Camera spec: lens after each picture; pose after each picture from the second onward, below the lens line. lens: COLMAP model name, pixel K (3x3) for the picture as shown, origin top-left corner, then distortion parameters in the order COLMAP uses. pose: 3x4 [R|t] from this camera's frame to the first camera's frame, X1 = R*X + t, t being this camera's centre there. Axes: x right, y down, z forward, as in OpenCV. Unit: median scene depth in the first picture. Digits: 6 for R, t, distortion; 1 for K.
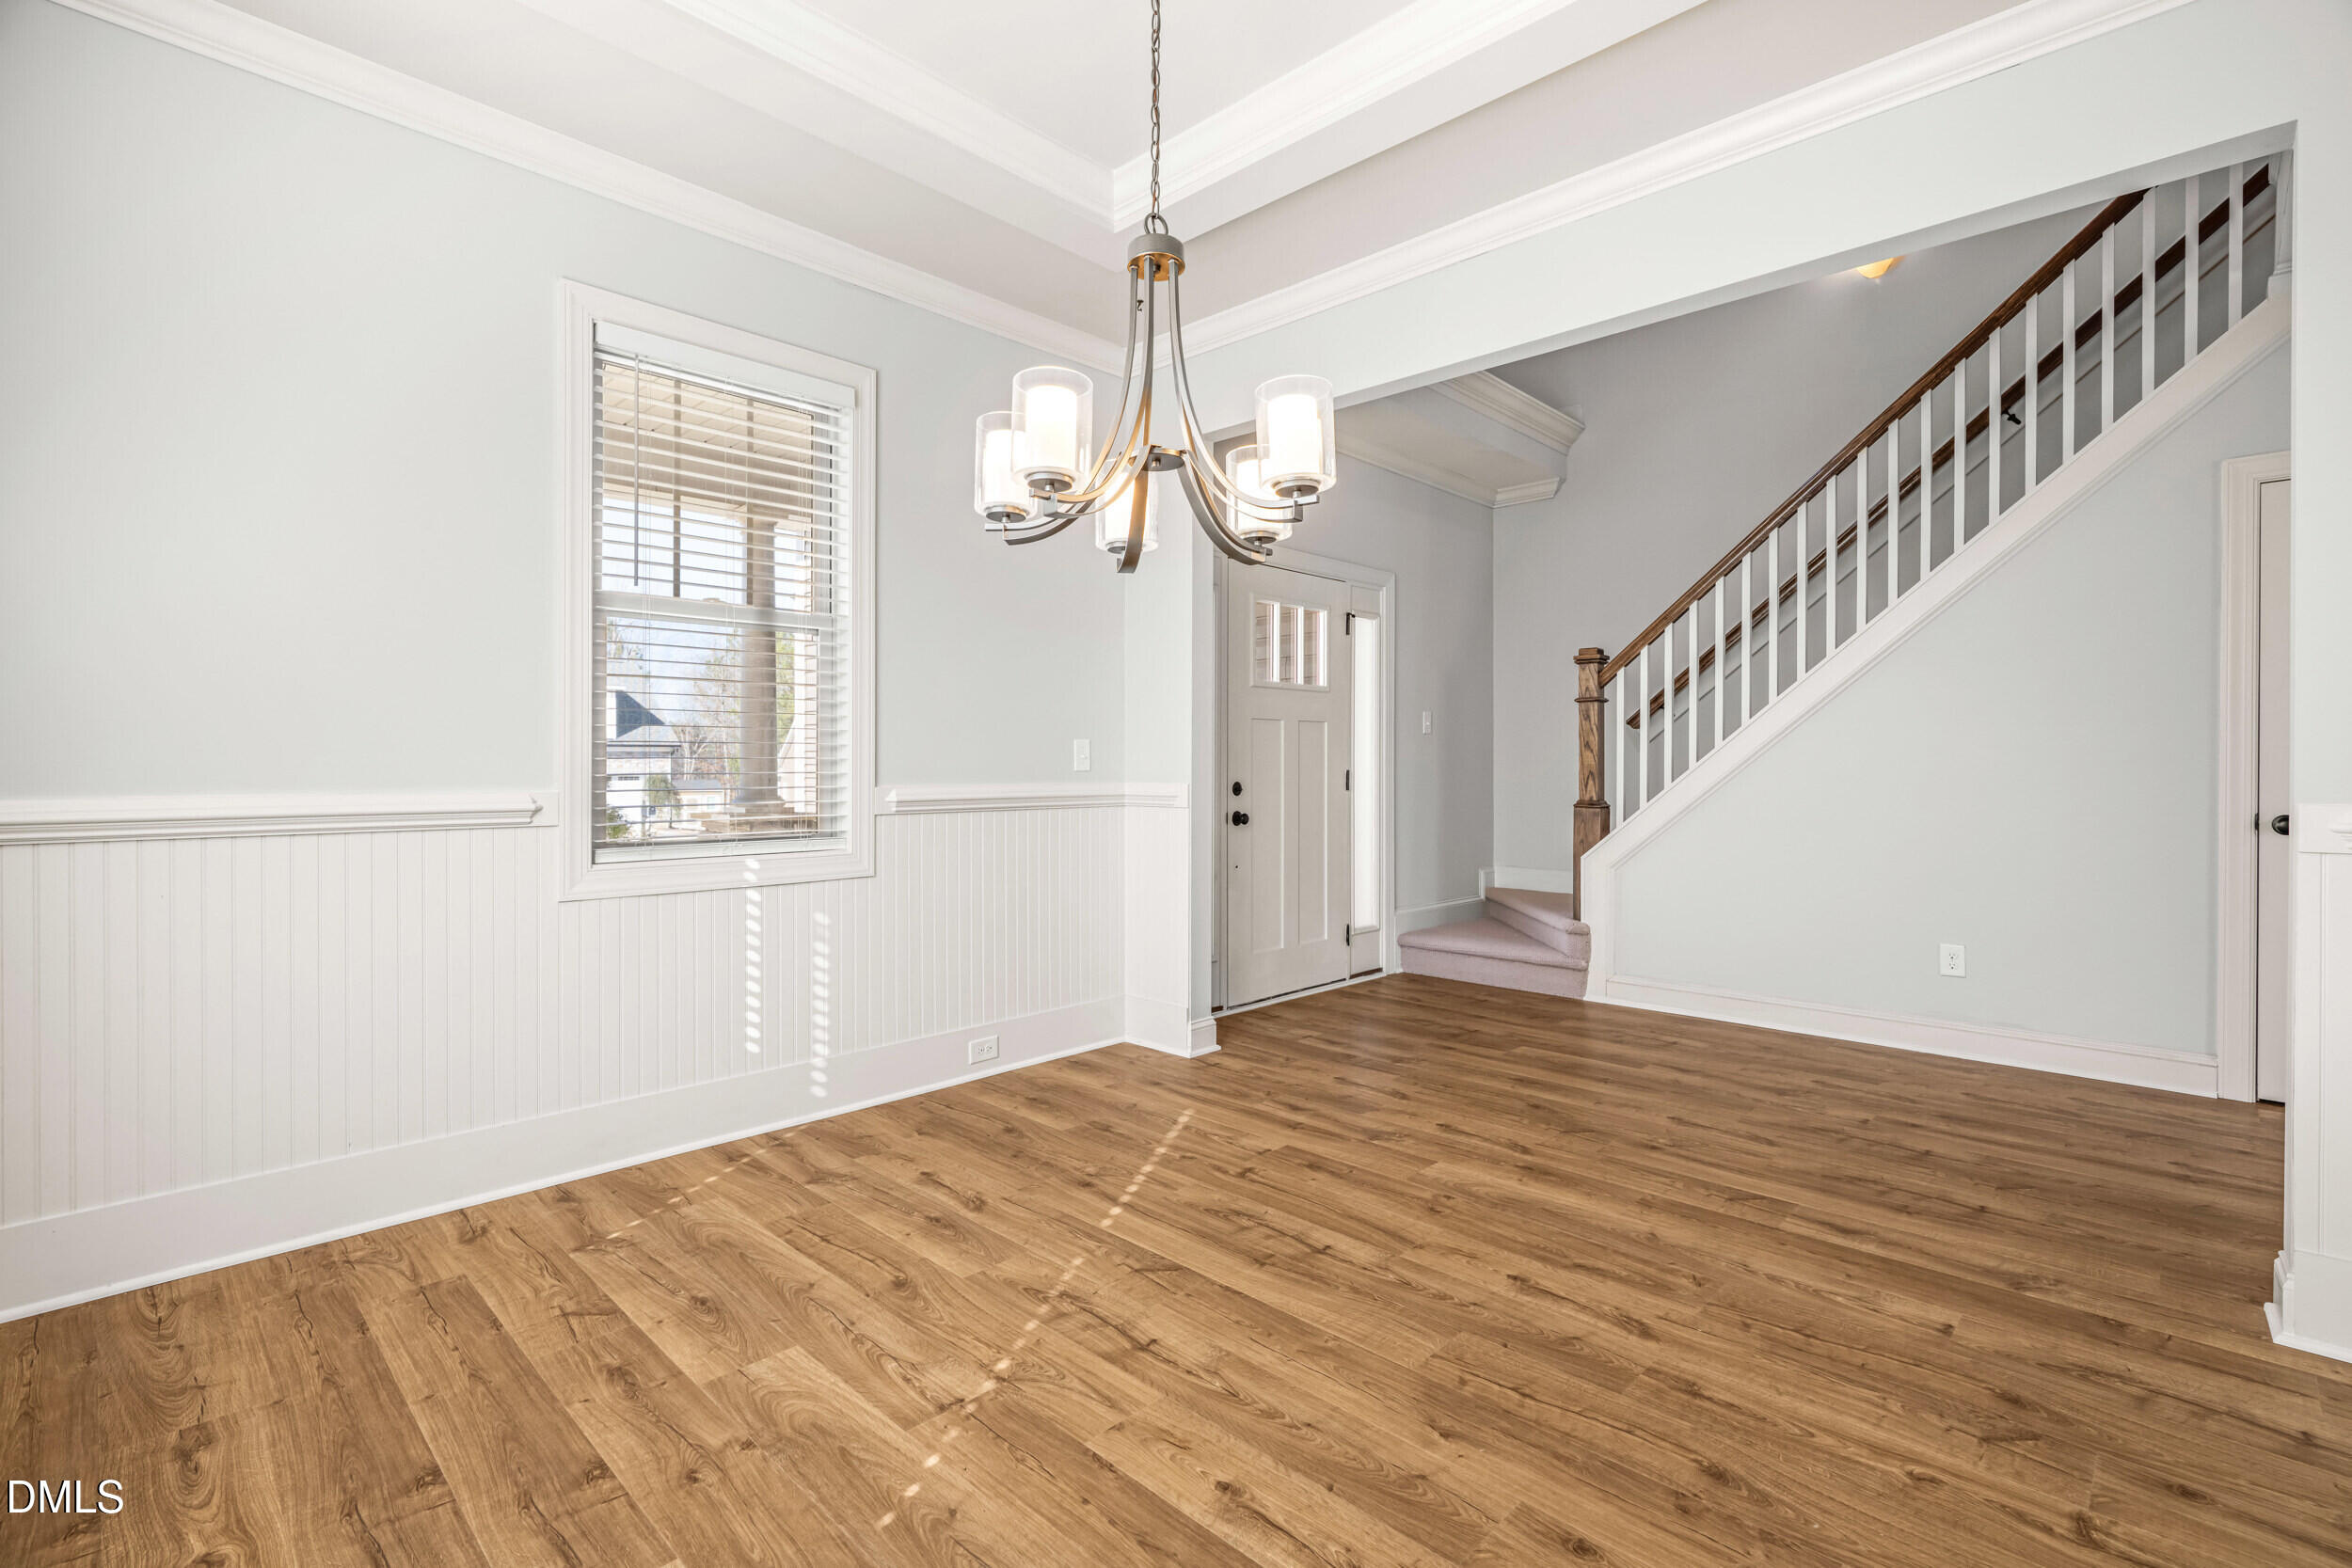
lens RADIAL K [[1088.5, 0, 1166.7], [0, 1088.5, 779.8], [0, 0, 1]] dist [-0.003621, 0.000636]
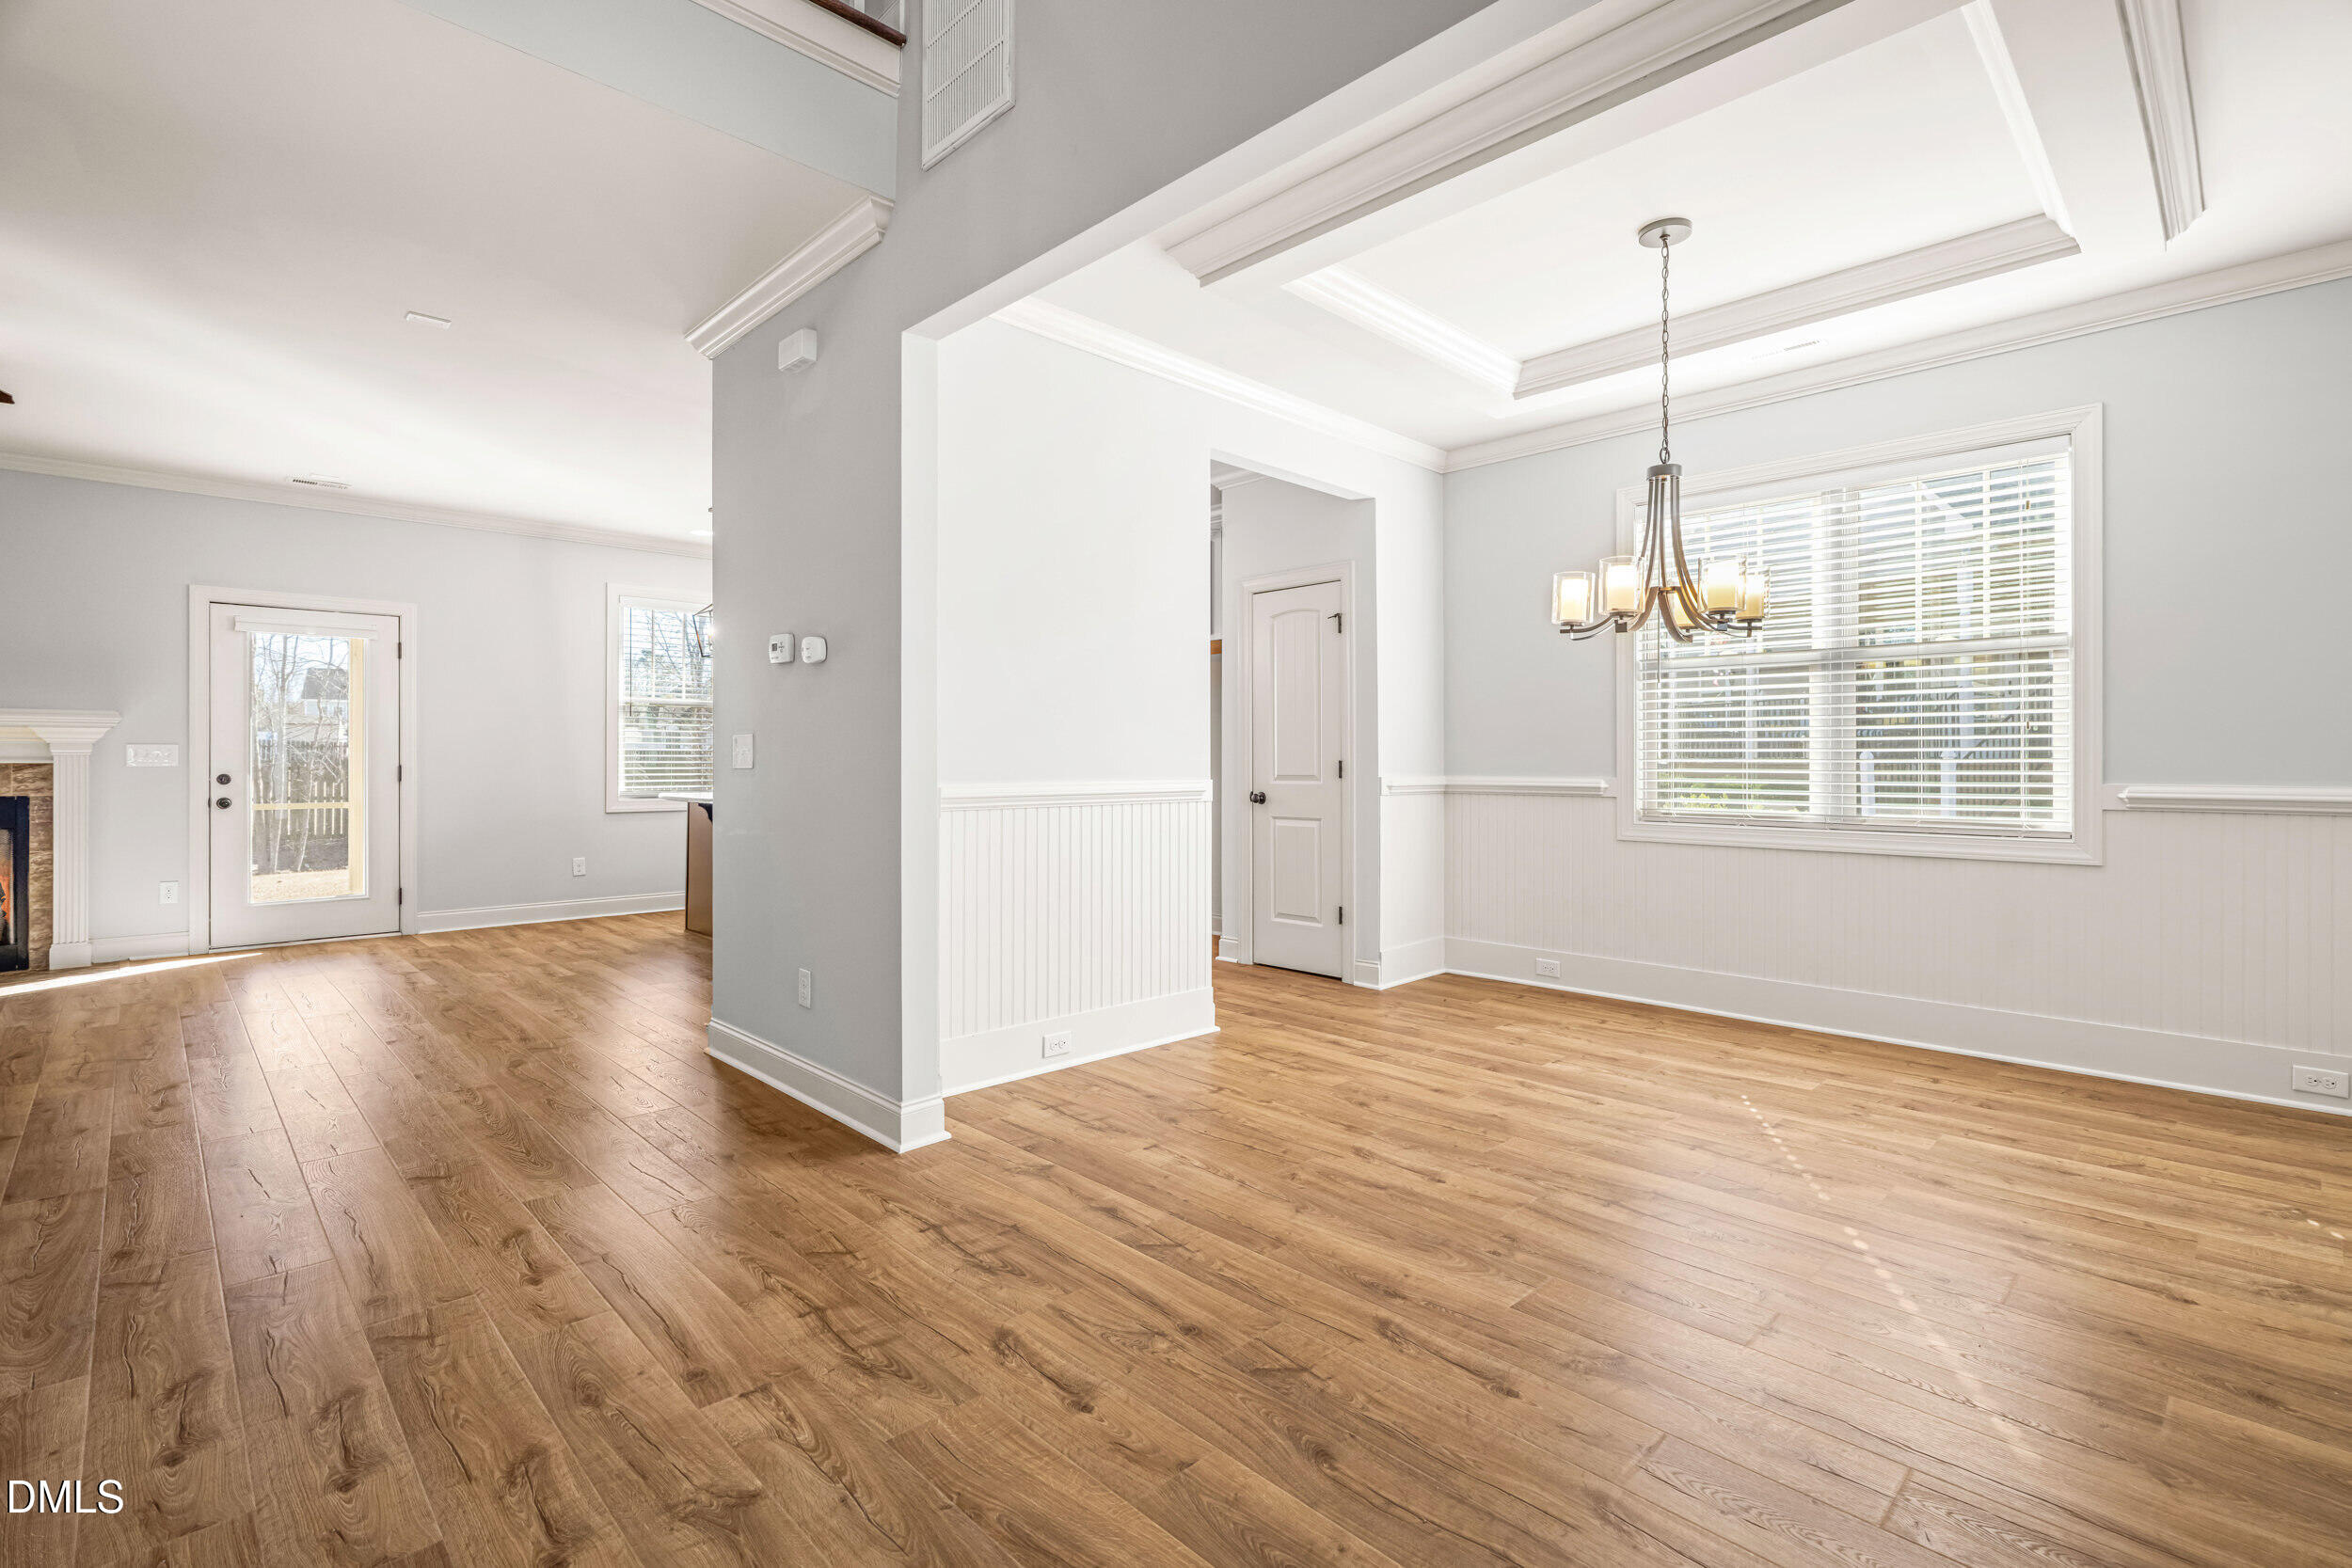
lens RADIAL K [[1072.0, 0, 1178.8], [0, 1072.0, 760.4], [0, 0, 1]] dist [-0.005543, 0.001132]
pose [[-0.999648, -0.002691, 0.026375, 0.500178], [-0.002370, 0.999923, 0.012219, -0.025647], [-0.026406, 0.012152, -0.999577, 1.893013]]
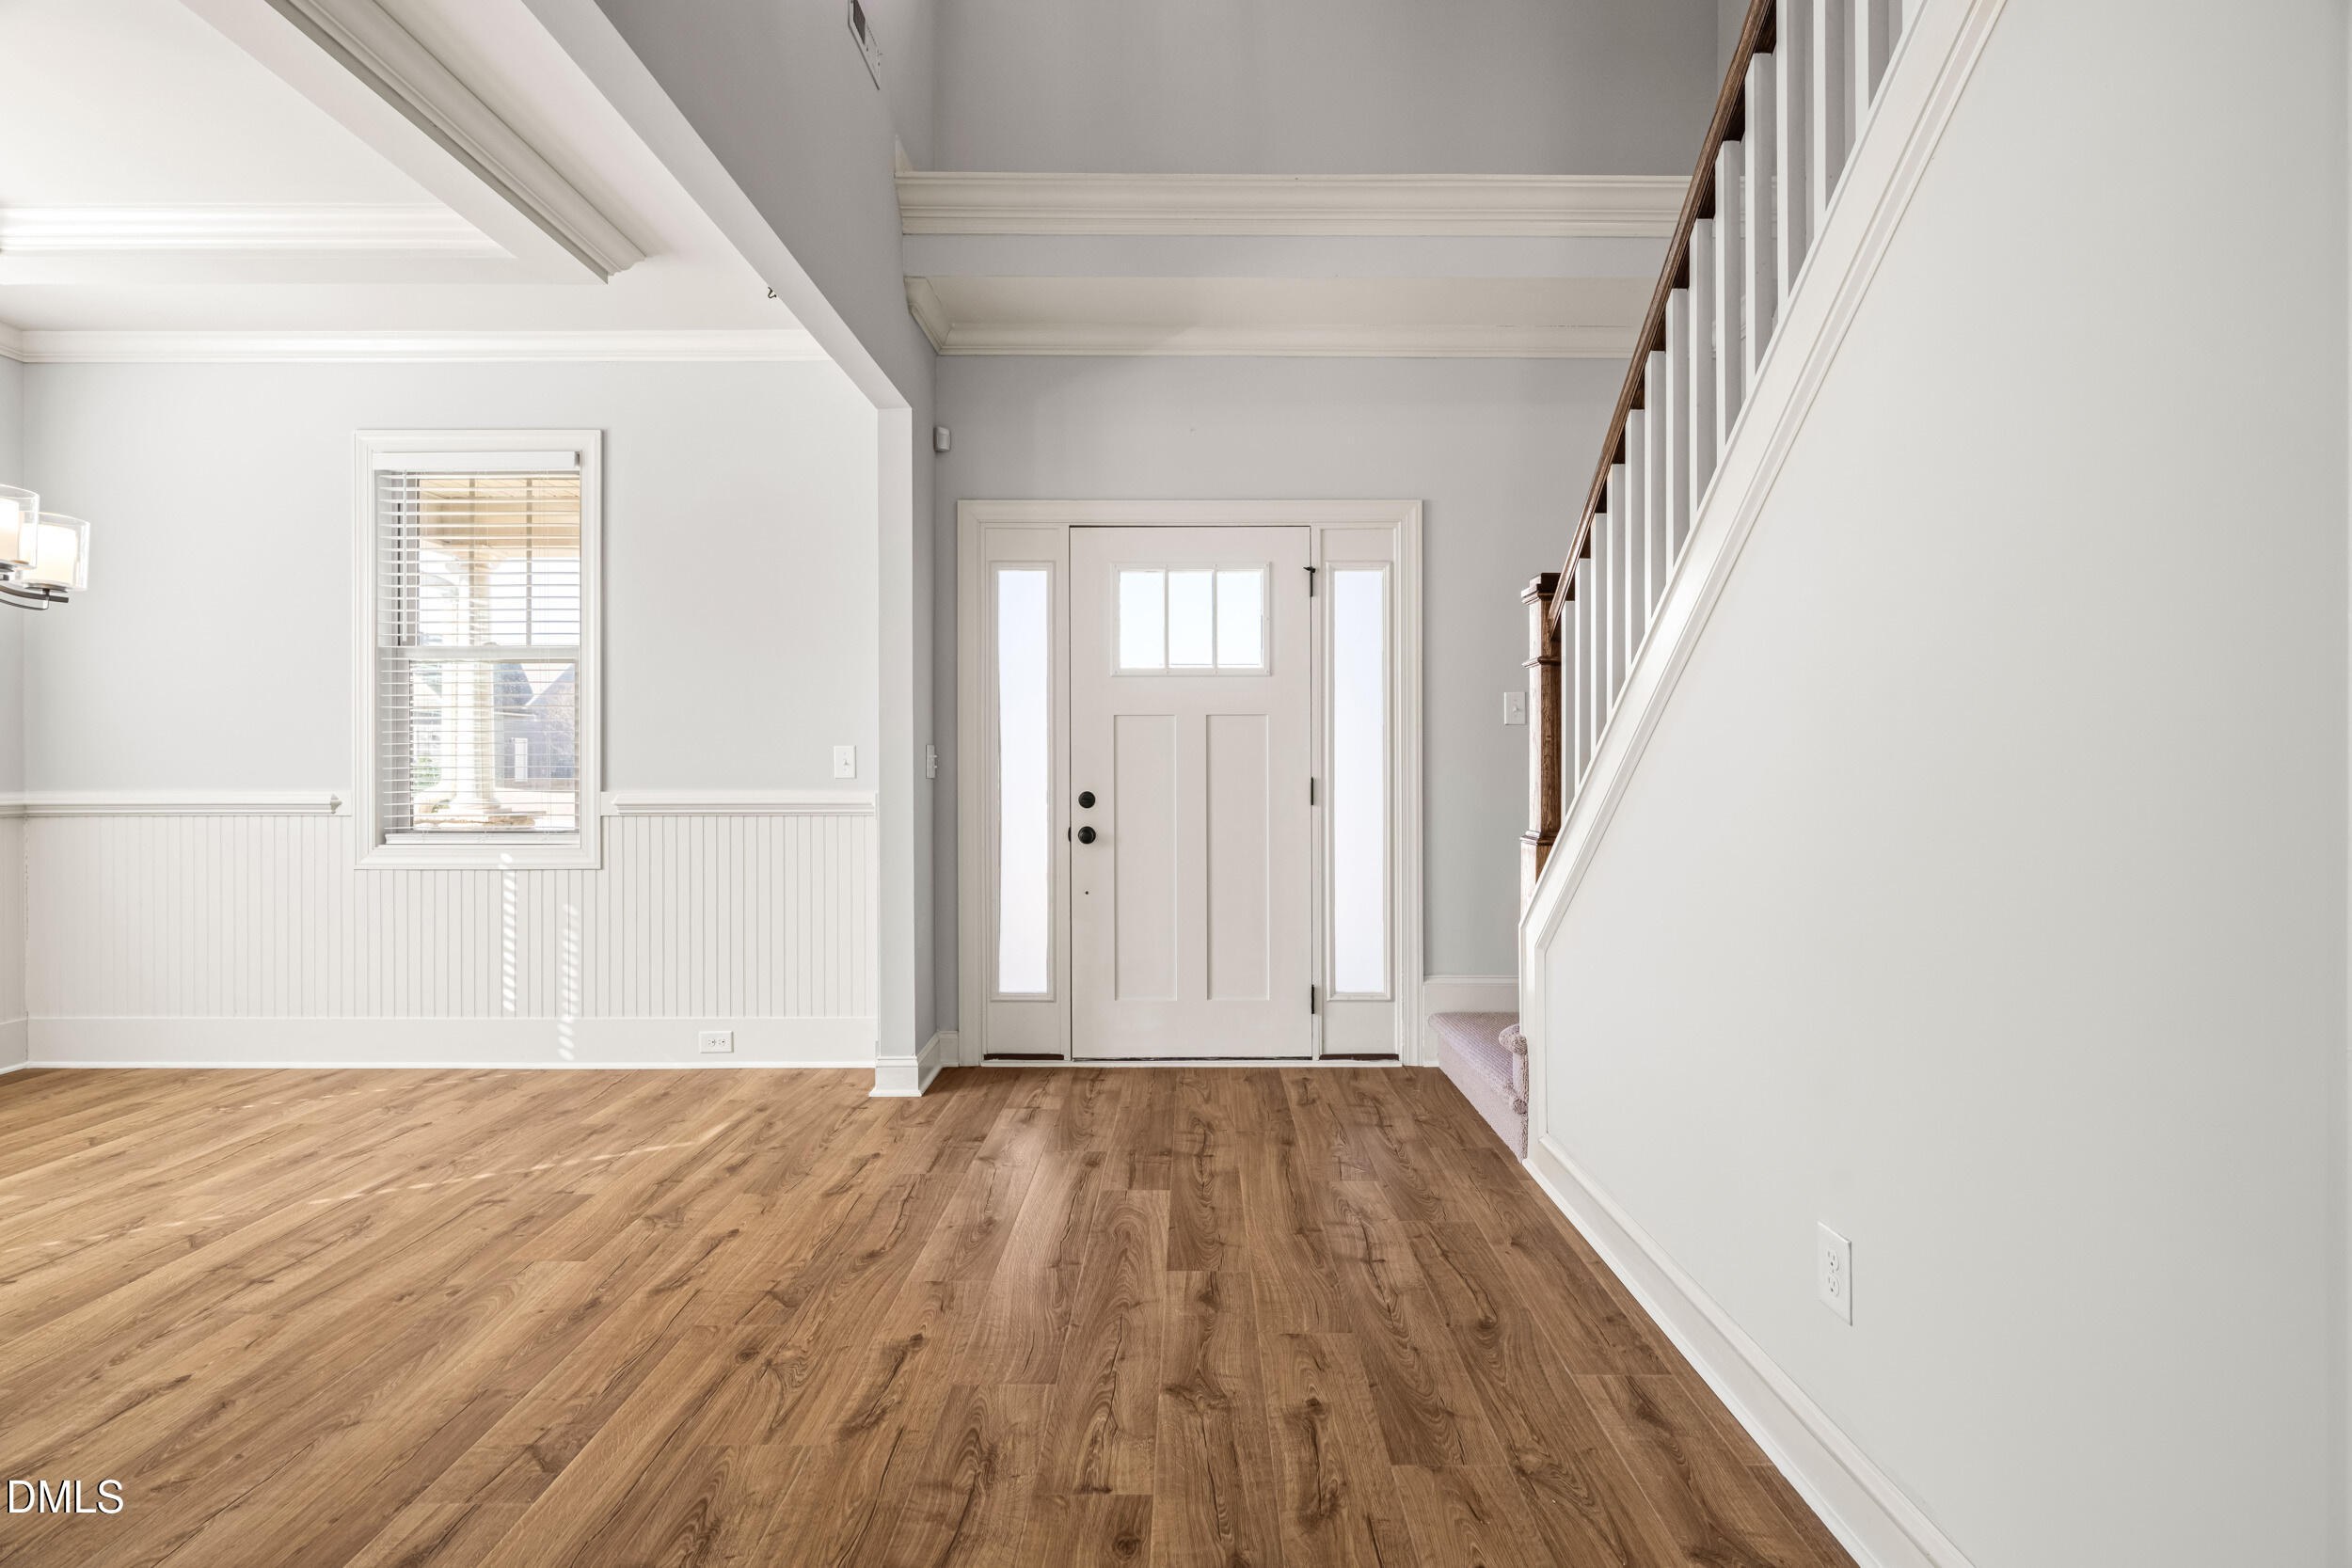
lens RADIAL K [[1080.7, 0, 1180.3], [0, 1080.7, 759.4], [0, 0, 1]] dist [-0.001565, 0.000034]
pose [[0.692300, -0.007708, -0.721569, 1.260438], [-0.007676, 0.999808, -0.018044, -0.014186], [0.721569, 0.018030, 0.692108, 0.832837]]
